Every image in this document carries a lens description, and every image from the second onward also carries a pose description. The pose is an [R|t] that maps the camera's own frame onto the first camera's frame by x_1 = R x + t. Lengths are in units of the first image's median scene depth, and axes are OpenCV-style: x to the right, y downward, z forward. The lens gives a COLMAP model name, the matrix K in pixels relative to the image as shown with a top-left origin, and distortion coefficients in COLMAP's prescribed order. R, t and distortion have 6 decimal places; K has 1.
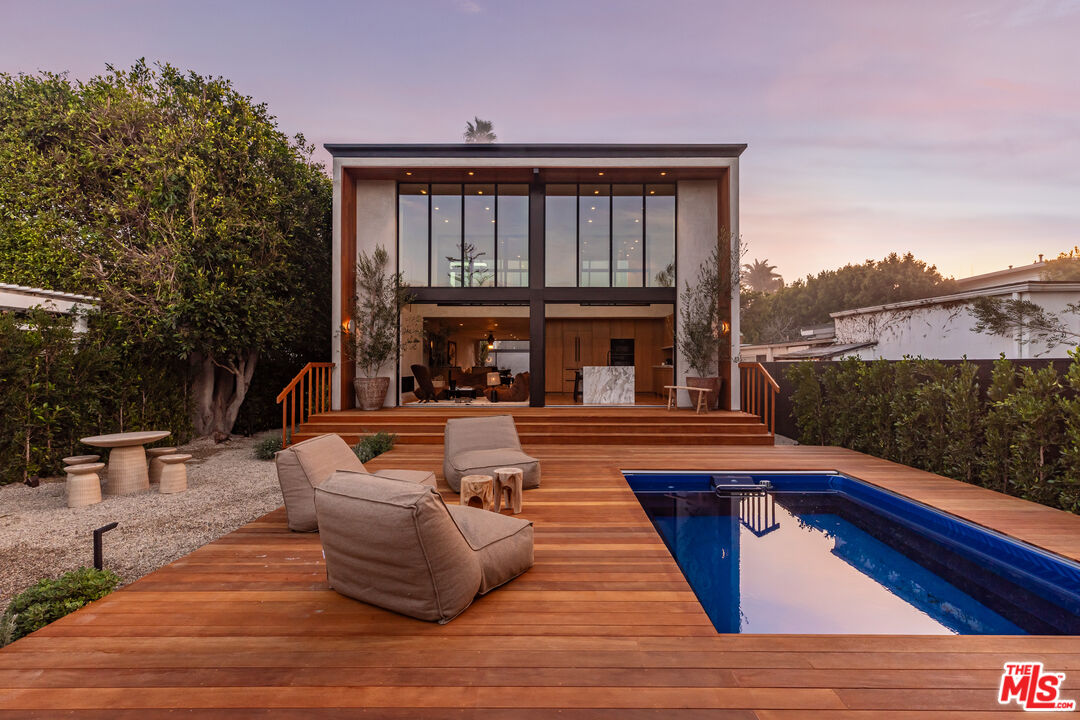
lens RADIAL K [[488.2, 0, 540.0], [0, 488.2, 360.0], [0, 0, 1]] dist [0.001517, 0.000446]
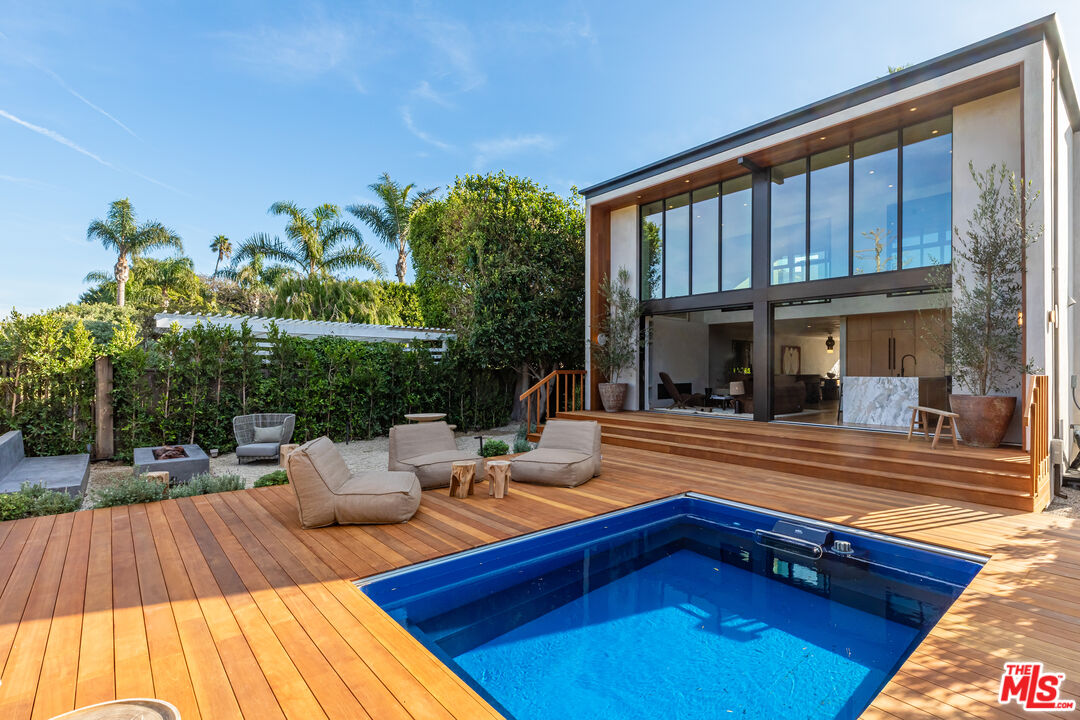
lens RADIAL K [[488.2, 0, 540.0], [0, 488.2, 360.0], [0, 0, 1]] dist [0.001517, 0.000446]
pose [[0.674334, -0.009798, -0.738362, 0.493245], [0.003078, 0.999941, -0.010457, -0.009733], [0.738420, 0.004779, 0.674324, 0.135022]]
